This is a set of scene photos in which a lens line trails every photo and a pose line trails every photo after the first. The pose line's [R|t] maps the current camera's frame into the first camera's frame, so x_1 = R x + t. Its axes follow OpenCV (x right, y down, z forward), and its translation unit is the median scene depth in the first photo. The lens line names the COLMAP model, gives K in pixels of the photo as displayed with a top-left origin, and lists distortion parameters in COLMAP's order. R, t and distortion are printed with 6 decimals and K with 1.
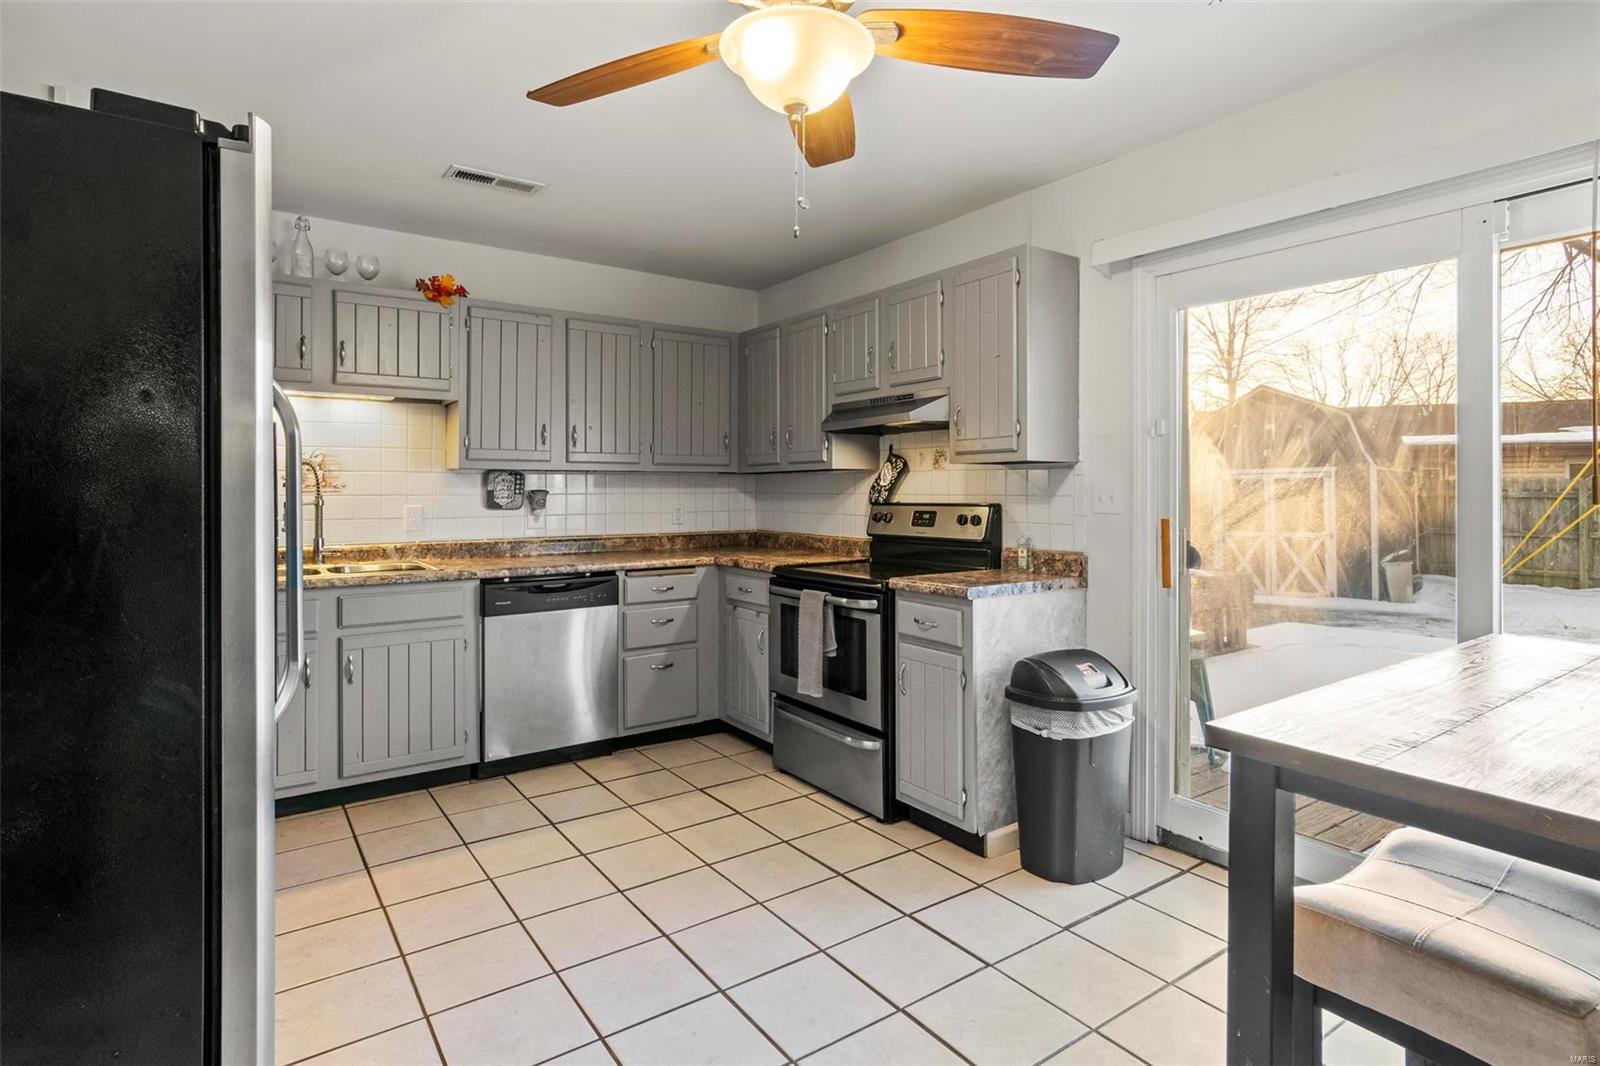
lens RADIAL K [[804.4, 0, 796.8], [0, 804.4, 492.4], [0, 0, 1]] dist [-0.002292, -0.000342]
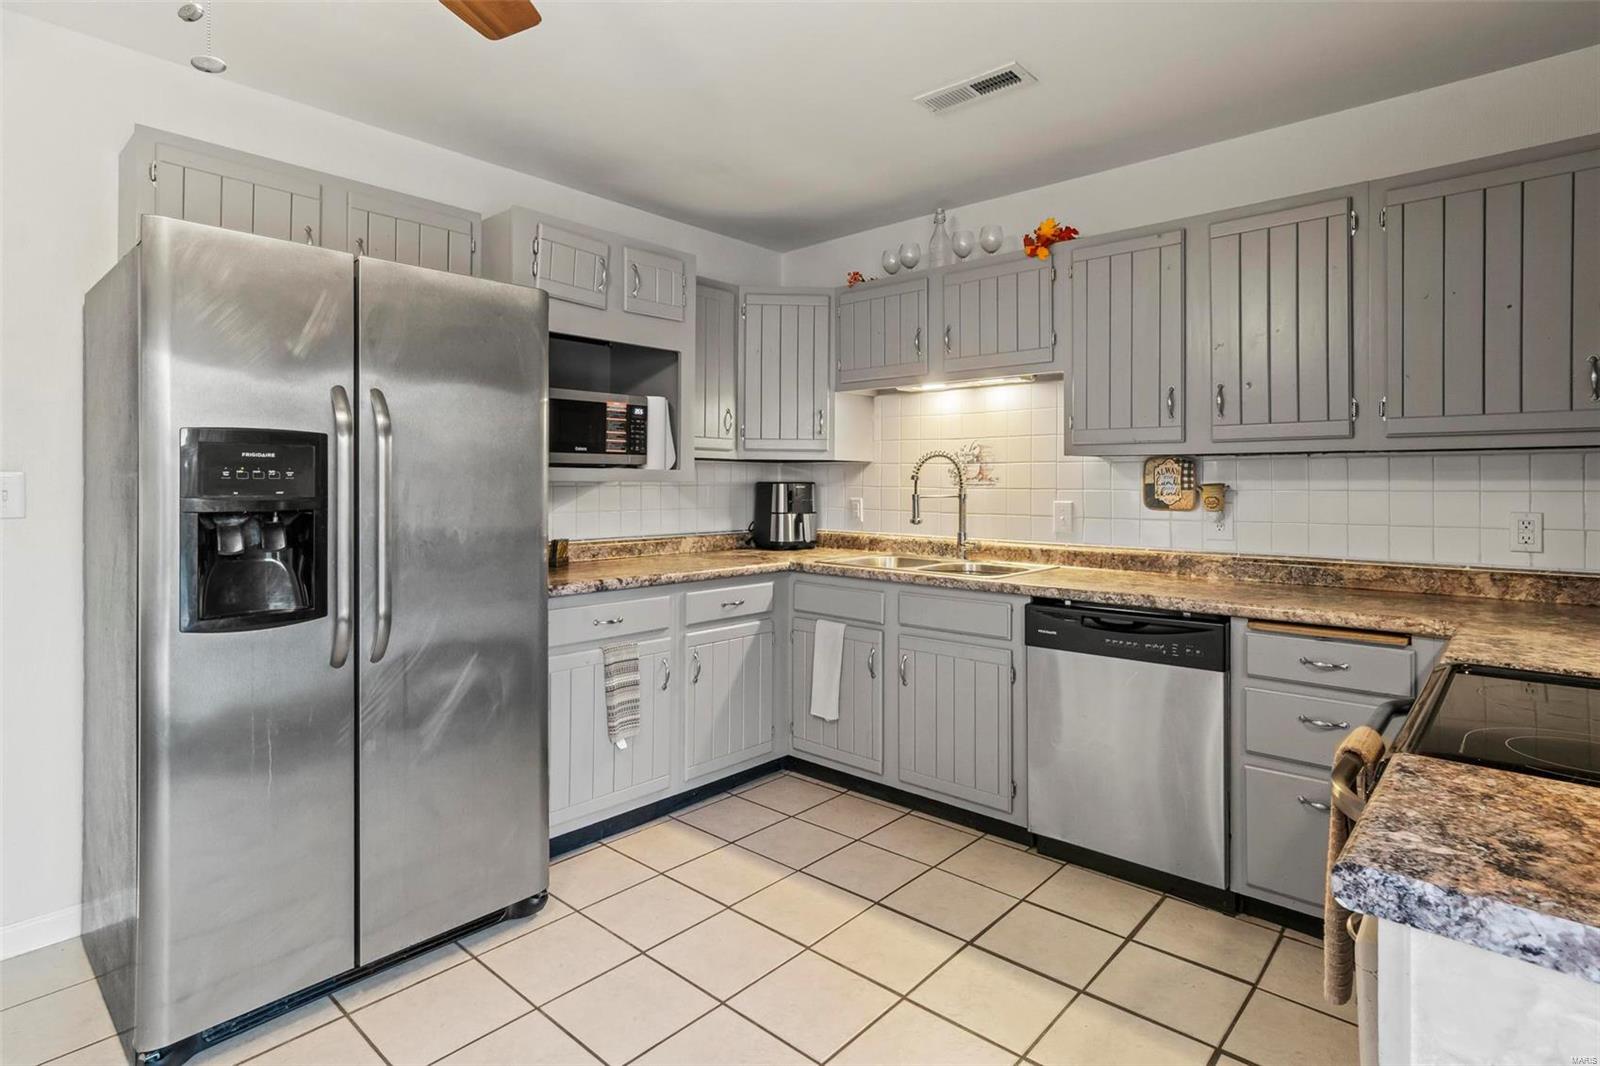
lens RADIAL K [[815.0, 0, 782.5], [0, 815.0, 482.4], [0, 0, 1]] dist [-0.001741, 0.000301]
pose [[0.224158, 0.000627, -0.974553, 0.301929], [-0.004580, 0.999989, -0.000410, -0.001985], [0.974542, 0.004555, 0.224159, 0.536229]]
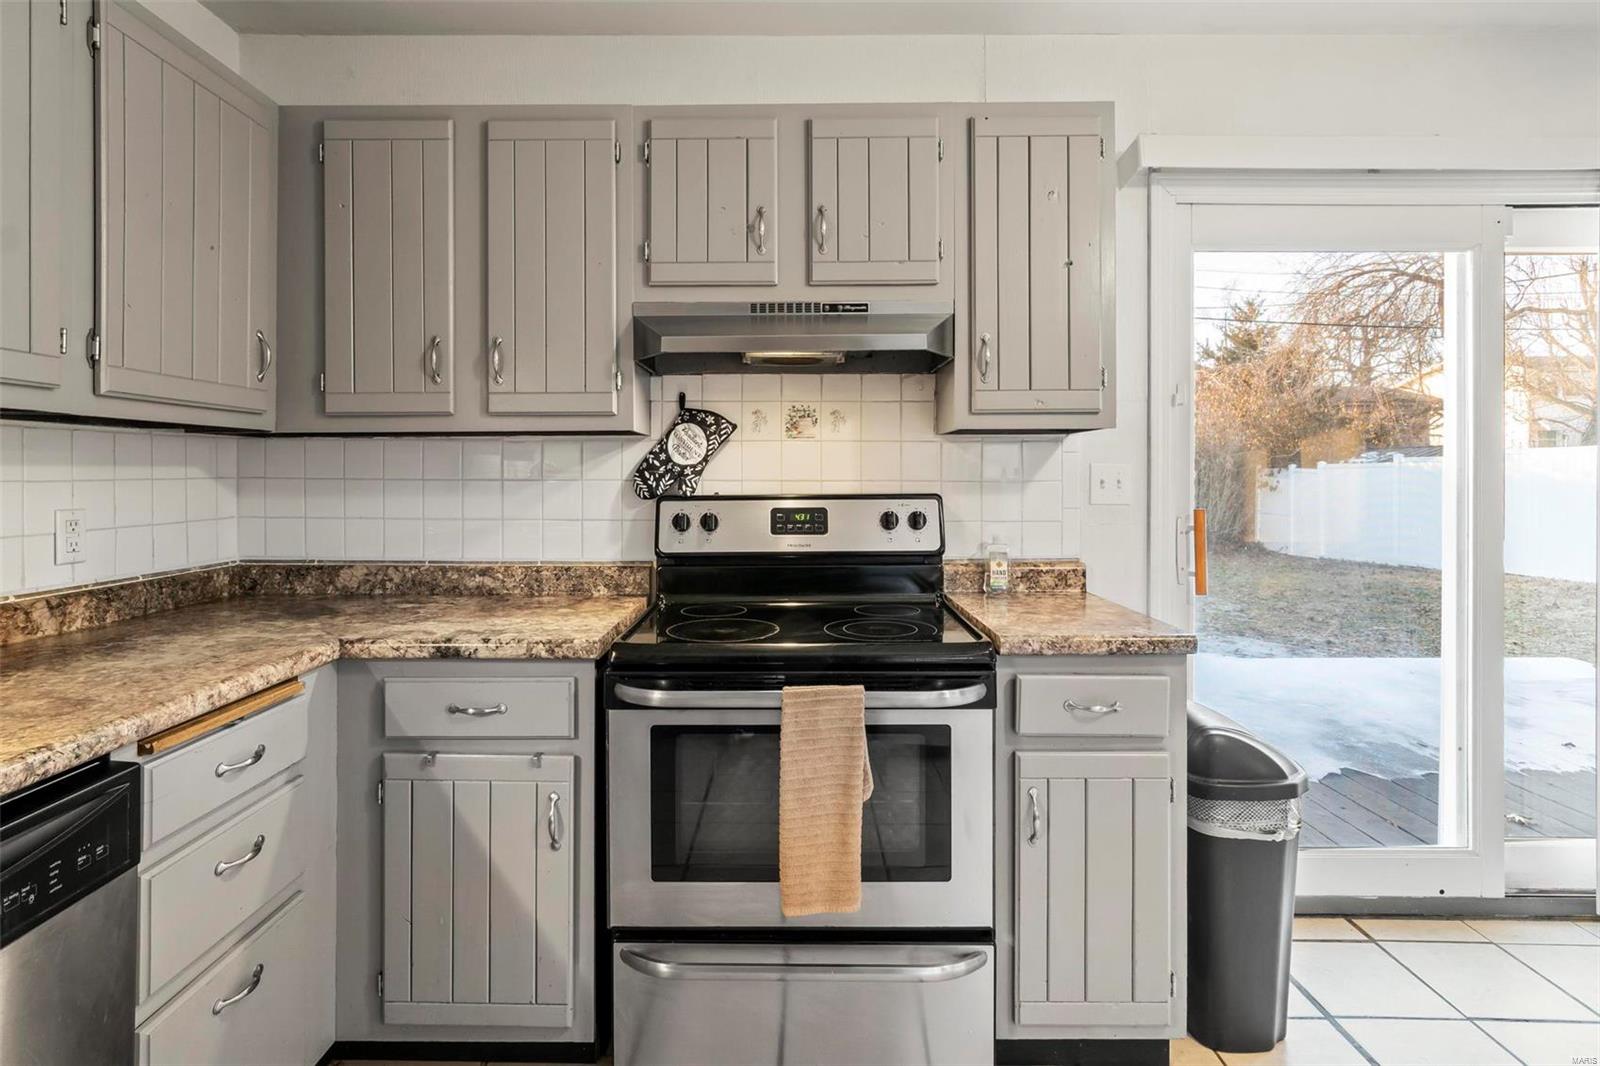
lens RADIAL K [[815.0, 0, 782.5], [0, 815.0, 482.4], [0, 0, 1]] dist [-0.001741, 0.000301]
pose [[0.580187, -0.006067, 0.814460, -0.325128], [0.001620, 0.999979, 0.006295, 0.000403], [-0.814481, -0.002333, 0.580185, 0.638223]]
